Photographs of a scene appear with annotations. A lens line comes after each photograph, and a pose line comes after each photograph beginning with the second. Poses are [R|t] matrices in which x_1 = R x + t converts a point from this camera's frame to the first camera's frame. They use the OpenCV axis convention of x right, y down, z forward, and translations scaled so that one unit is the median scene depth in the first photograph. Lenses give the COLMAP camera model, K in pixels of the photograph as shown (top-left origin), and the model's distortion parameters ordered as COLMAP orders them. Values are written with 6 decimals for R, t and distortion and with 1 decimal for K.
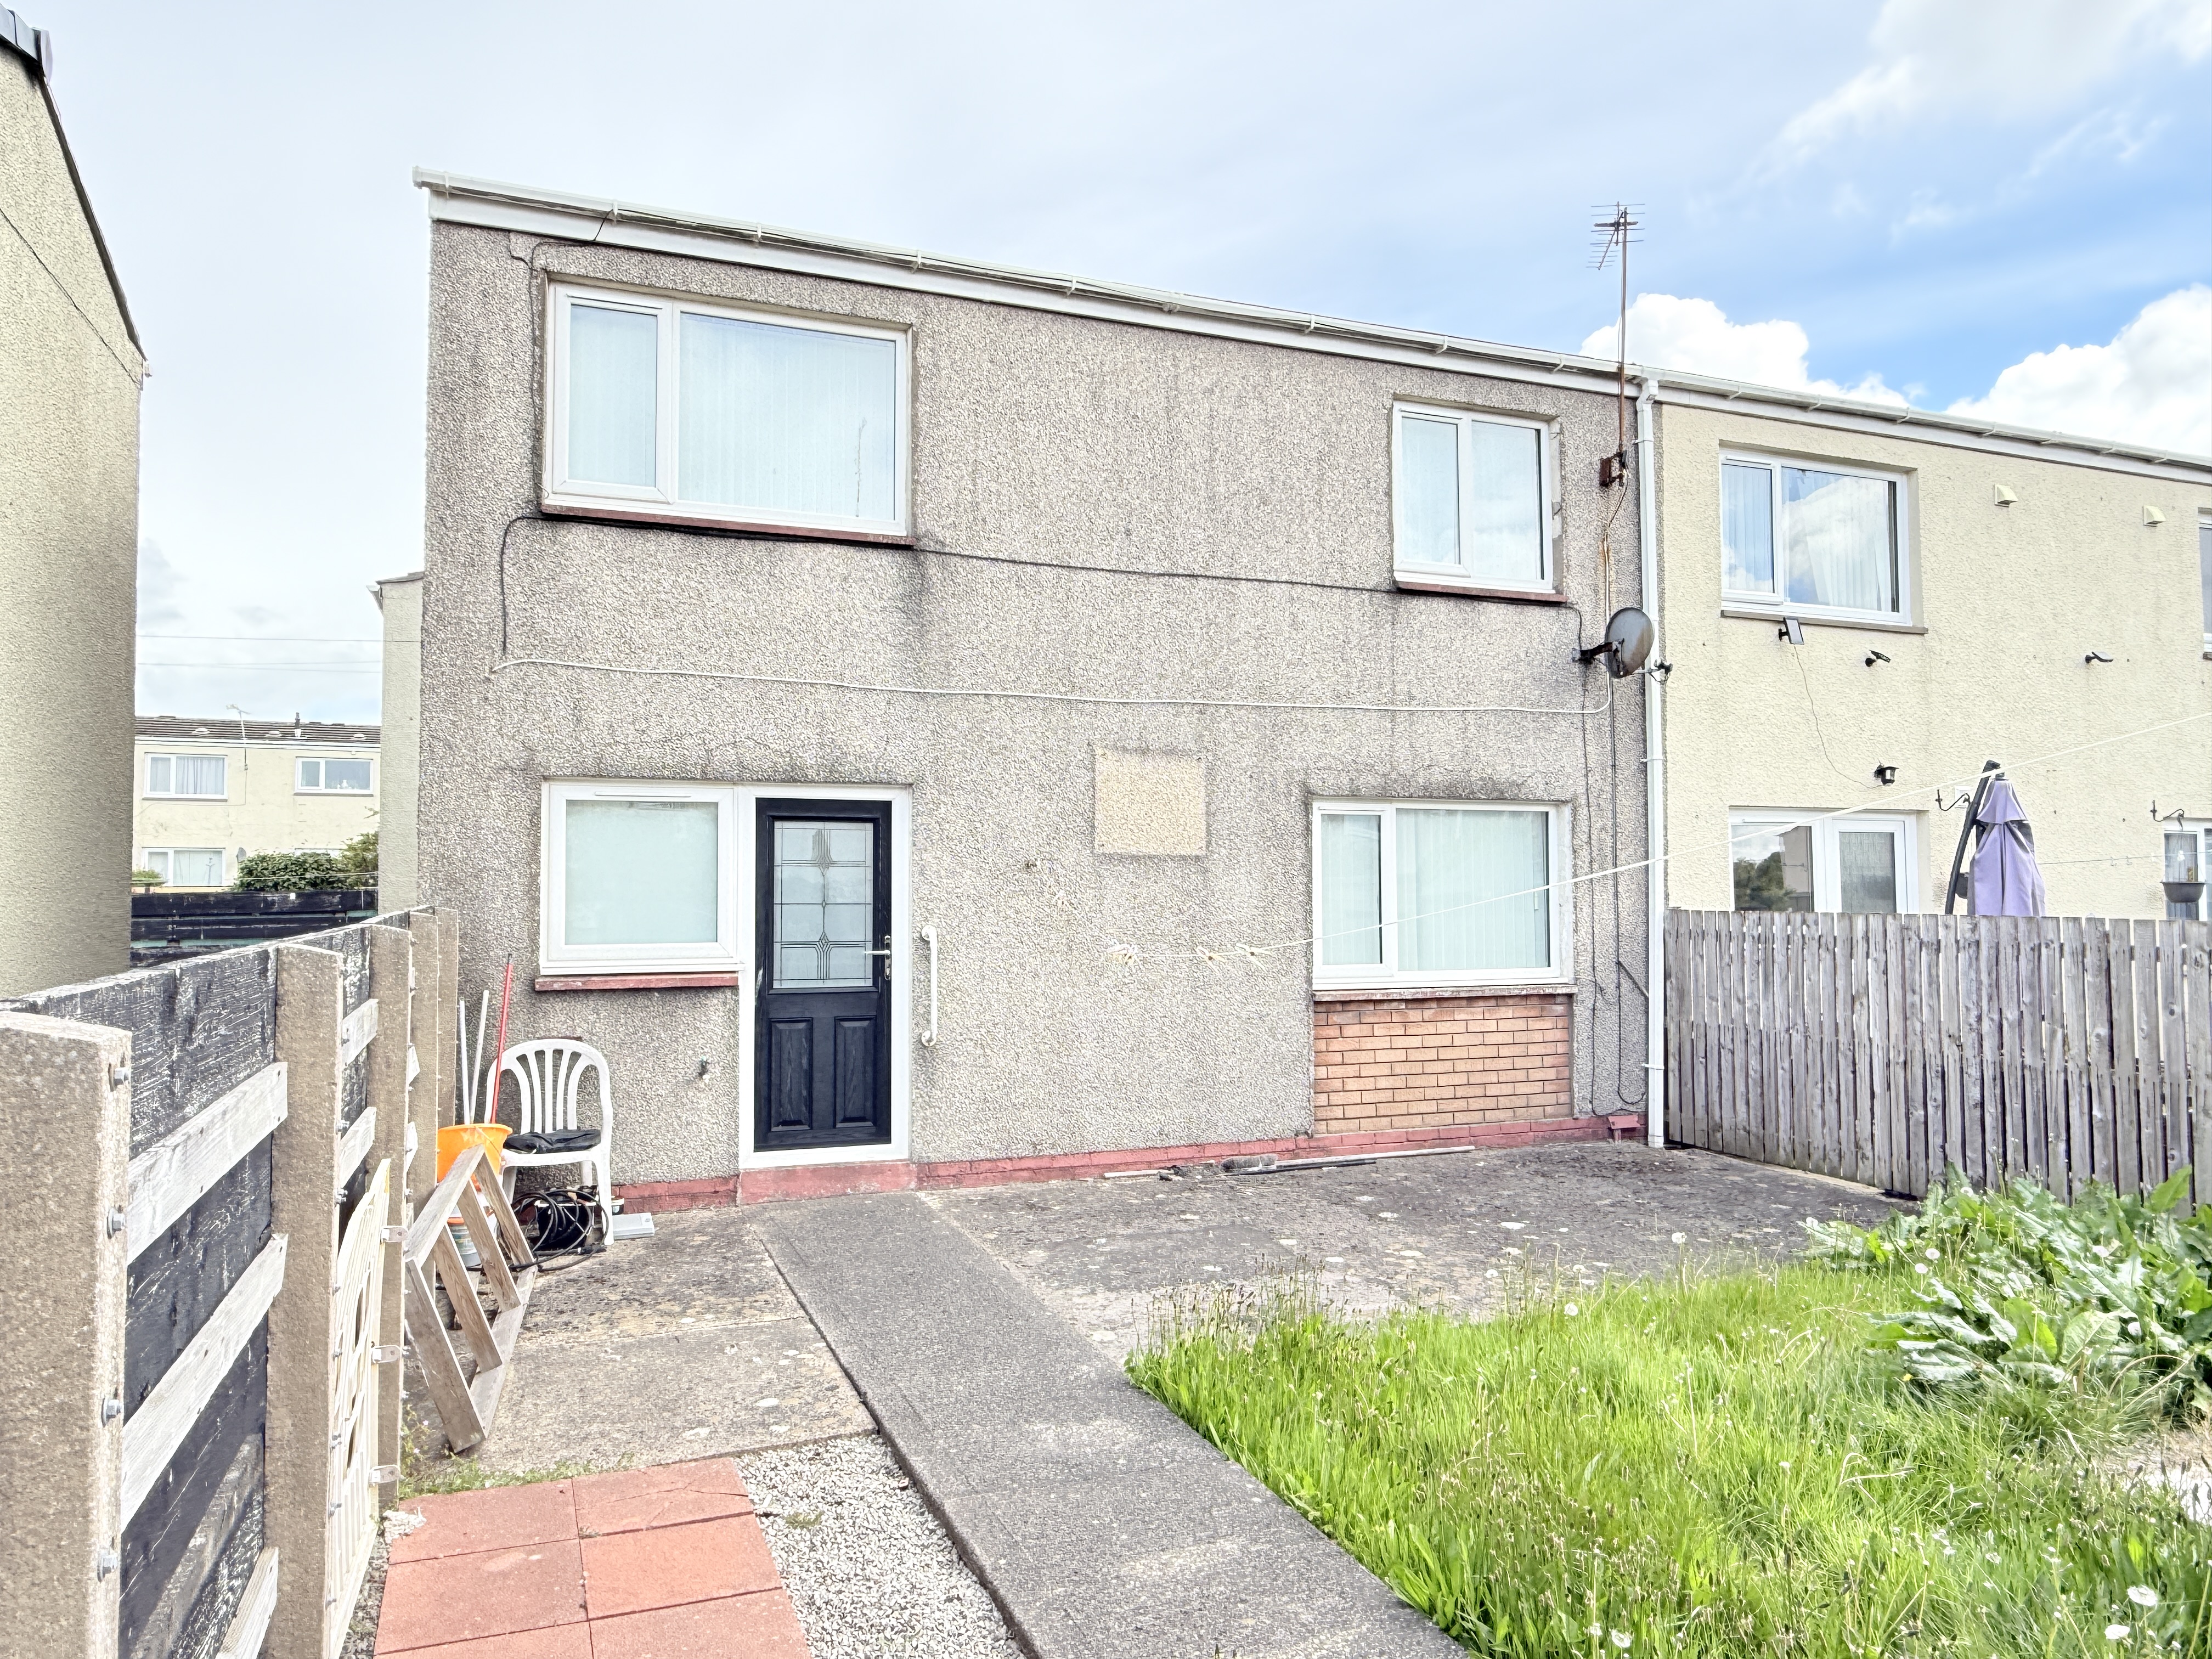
lens RADIAL K [[1458.6, 0, 1111.8], [0, 1458.6, 827.2], [0, 0, 1]] dist [-0.026406, -0.000132]
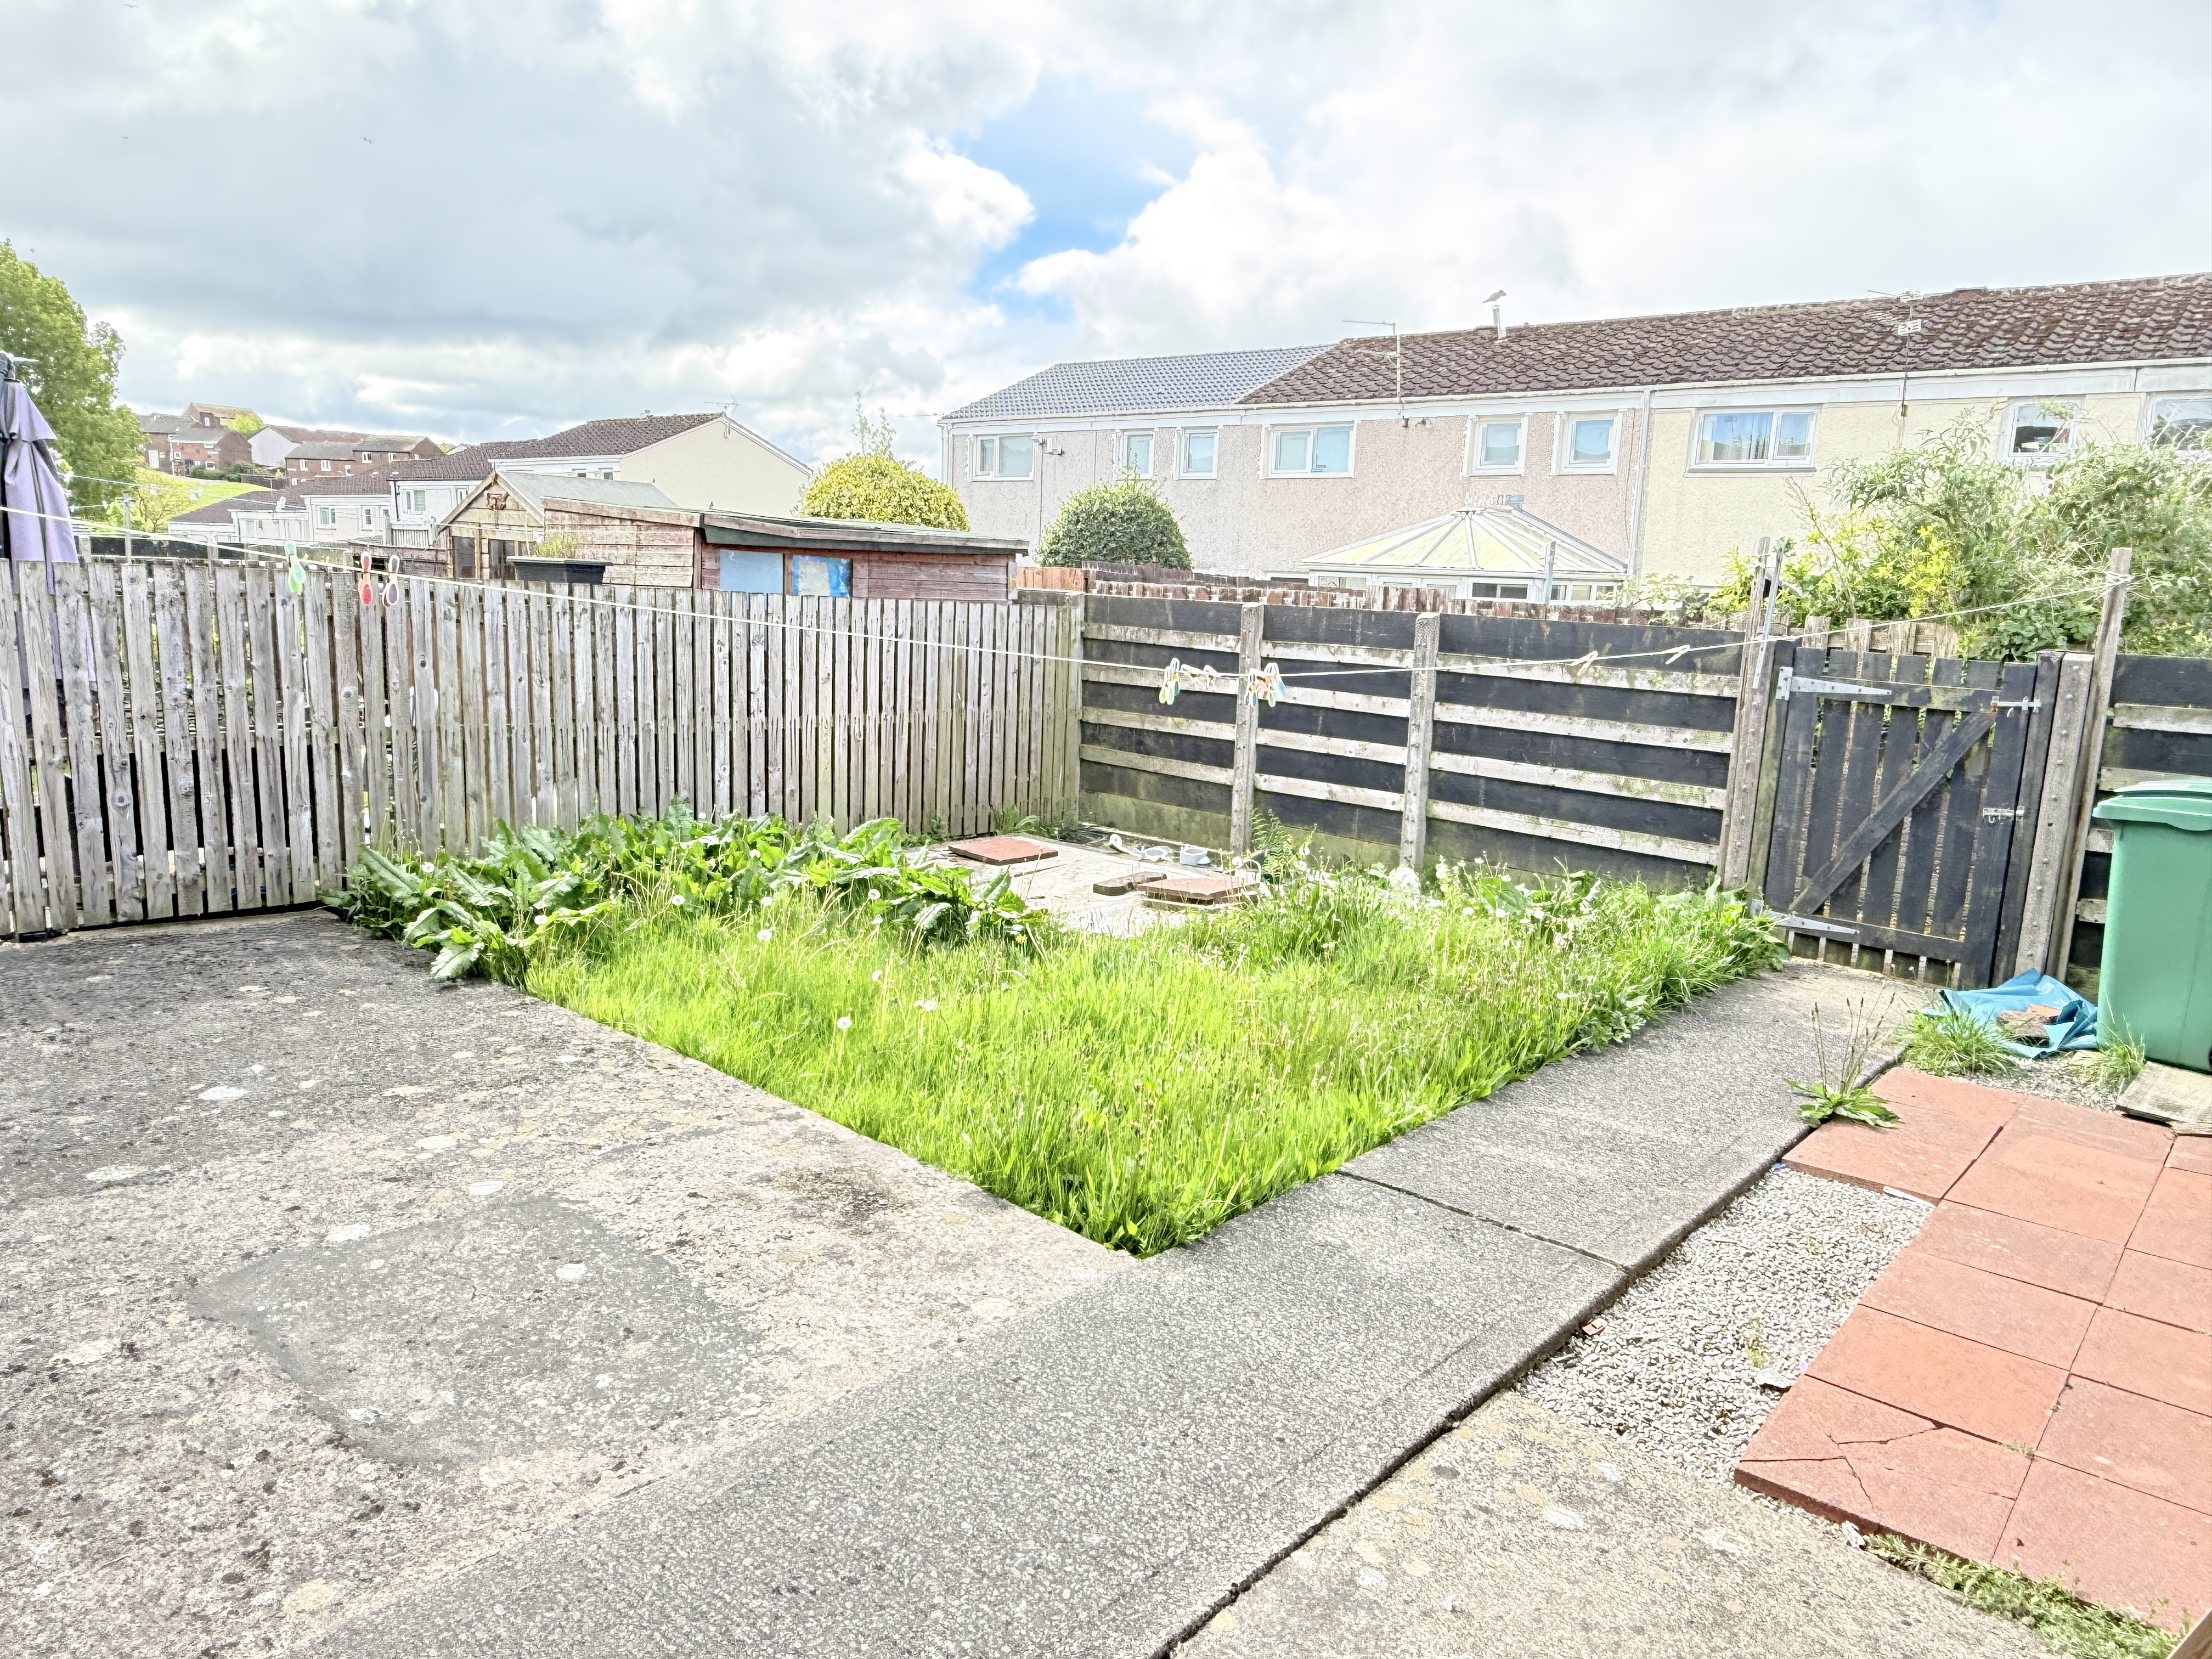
lens RADIAL K [[1458.6, 0, 1116.9], [0, 1458.6, 839.4], [0, 0, 1]] dist [-0.026406, -0.000132]
pose [[-0.448446, -0.177533, 0.876001, -0.480094], [-0.084998, 0.984104, 0.155929, 0.051056], [-0.889759, -0.004532, -0.456408, 1.119654]]
